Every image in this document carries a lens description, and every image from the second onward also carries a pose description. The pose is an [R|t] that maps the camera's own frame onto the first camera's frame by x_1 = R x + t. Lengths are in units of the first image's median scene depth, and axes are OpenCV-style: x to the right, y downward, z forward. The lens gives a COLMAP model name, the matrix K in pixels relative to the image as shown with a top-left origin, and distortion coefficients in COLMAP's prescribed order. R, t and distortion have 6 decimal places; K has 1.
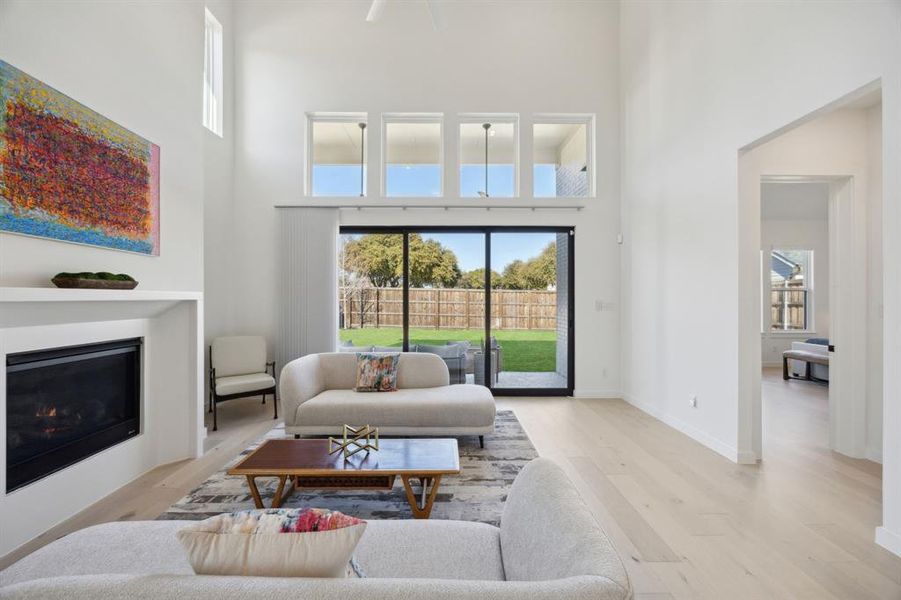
lens RADIAL K [[342.9, 0, 447.8], [0, 342.9, 299.4], [0, 0, 1]] dist [-0.005984, -0.000081]
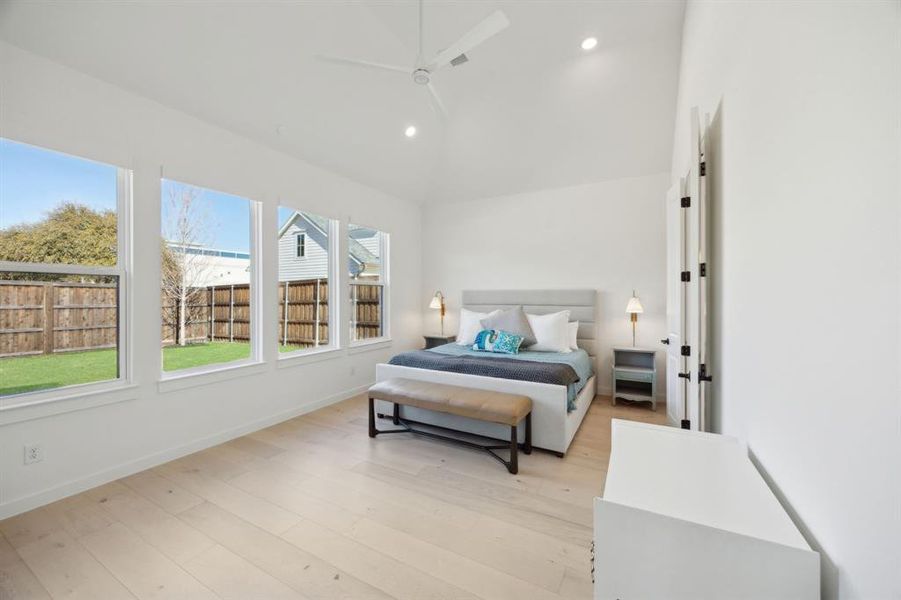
lens RADIAL K [[345.4, 0, 449.3], [0, 345.4, 296.9], [0, 0, 1]] dist [-0.002196, -0.000068]
pose [[0.483658, -0.004611, 0.875245, 1.070967], [0.003075, 0.999989, 0.003569, -0.005740], [-0.875252, 0.000966, 0.483667, 1.185457]]
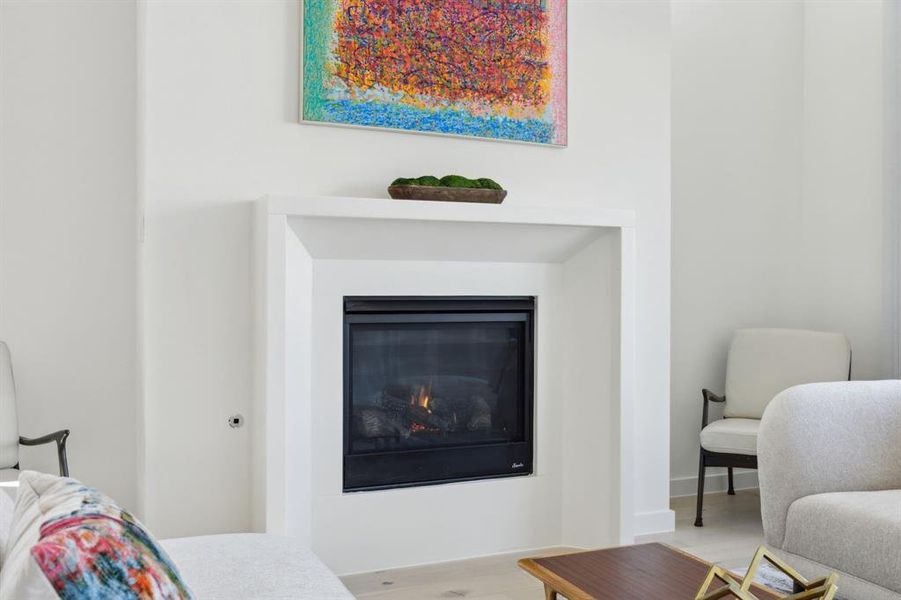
lens RADIAL K [[853.5, 0, 450.5], [0, 853.5, 300.0], [0, 0, 1]] dist [-0.002255, 0.004437]
pose [[0.385493, 0.006838, -0.922685, 0.277922], [-0.004116, 0.999975, 0.005691, 0.098260], [0.922701, 0.001604, 0.385512, 0.319001]]
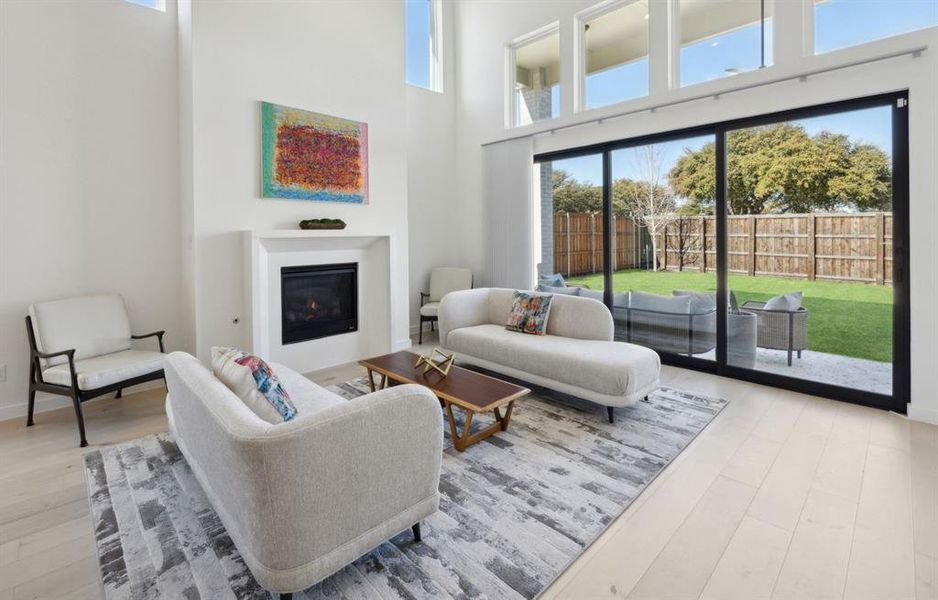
lens RADIAL K [[423.0, 0, 454.4], [0, 423.0, 239.2], [0, 0, 1]] dist [-0.001053, 0.000025]
pose [[0.681596, -0.000515, -0.731728, 0.598725], [0.010690, 0.999900, 0.009254, 0.001868], [0.731651, -0.014130, 0.681533, 0.092164]]
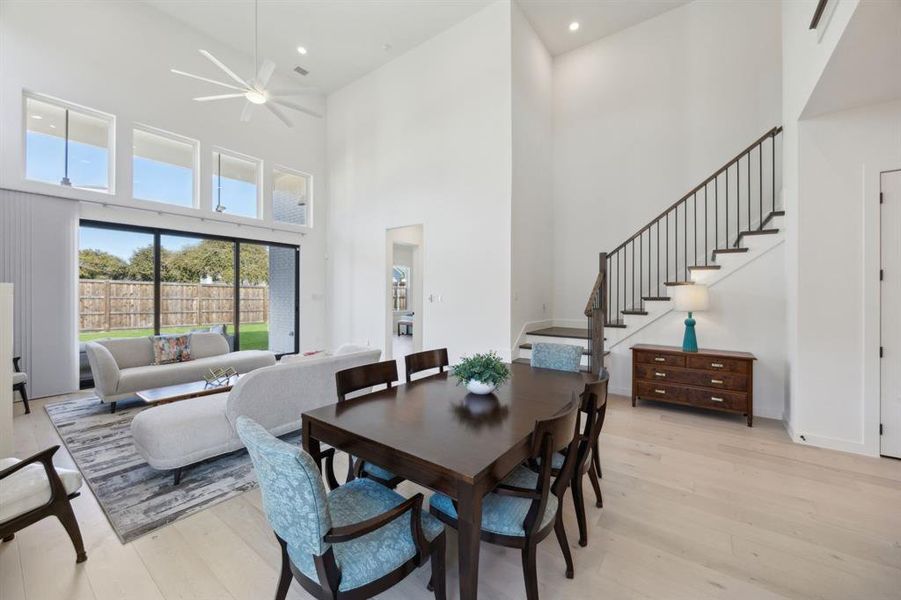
lens RADIAL K [[345.4, 0, 449.3], [0, 345.4, 296.9], [0, 0, 1]] dist [-0.002196, -0.000068]
pose [[0.596797, -0.004987, 0.802377, -0.757006], [-0.002603, 0.999963, 0.008151, 0.003631], [-0.802388, -0.006953, 0.596762, -0.736699]]
